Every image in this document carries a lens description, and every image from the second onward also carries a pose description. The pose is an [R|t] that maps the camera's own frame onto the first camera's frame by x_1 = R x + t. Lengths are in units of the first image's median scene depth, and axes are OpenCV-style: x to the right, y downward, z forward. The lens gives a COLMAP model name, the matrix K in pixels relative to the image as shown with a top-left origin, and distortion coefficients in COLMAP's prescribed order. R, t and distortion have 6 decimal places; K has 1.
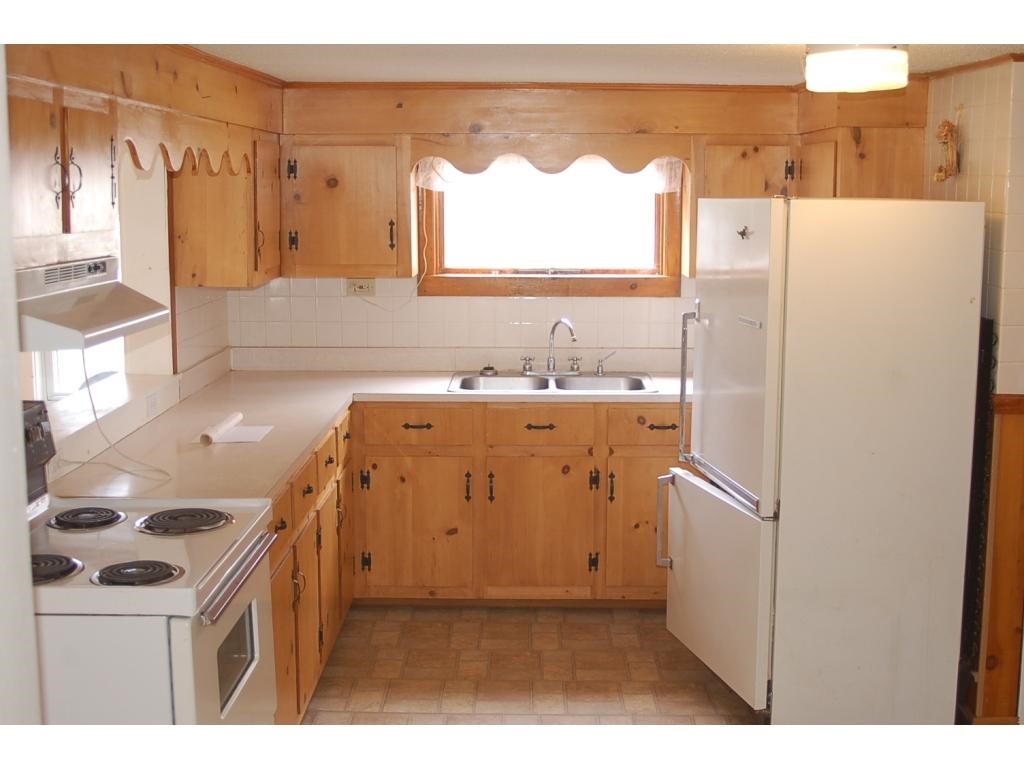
lens RADIAL K [[1348.5, 0, 511.9], [0, 1348.5, 381.3], [0, 0, 1]] dist [0.012363, 0.000000]
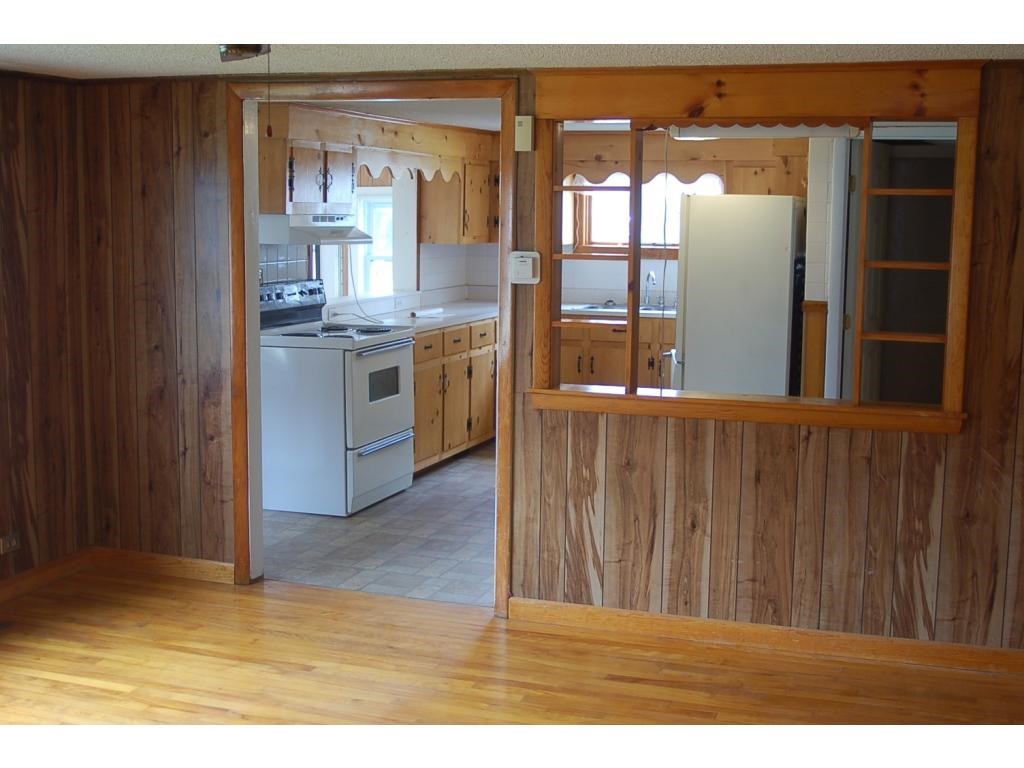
lens RADIAL K [[1348.5, 0, 512.3], [0, 1348.5, 384.2], [0, 0, 1]] dist [0.012363, 0.000000]
pose [[0.948337, 0.048914, -0.313471, 0.474176], [-0.054267, 0.998491, -0.008369, 0.135448], [0.312589, 0.024948, 0.949561, -0.736980]]
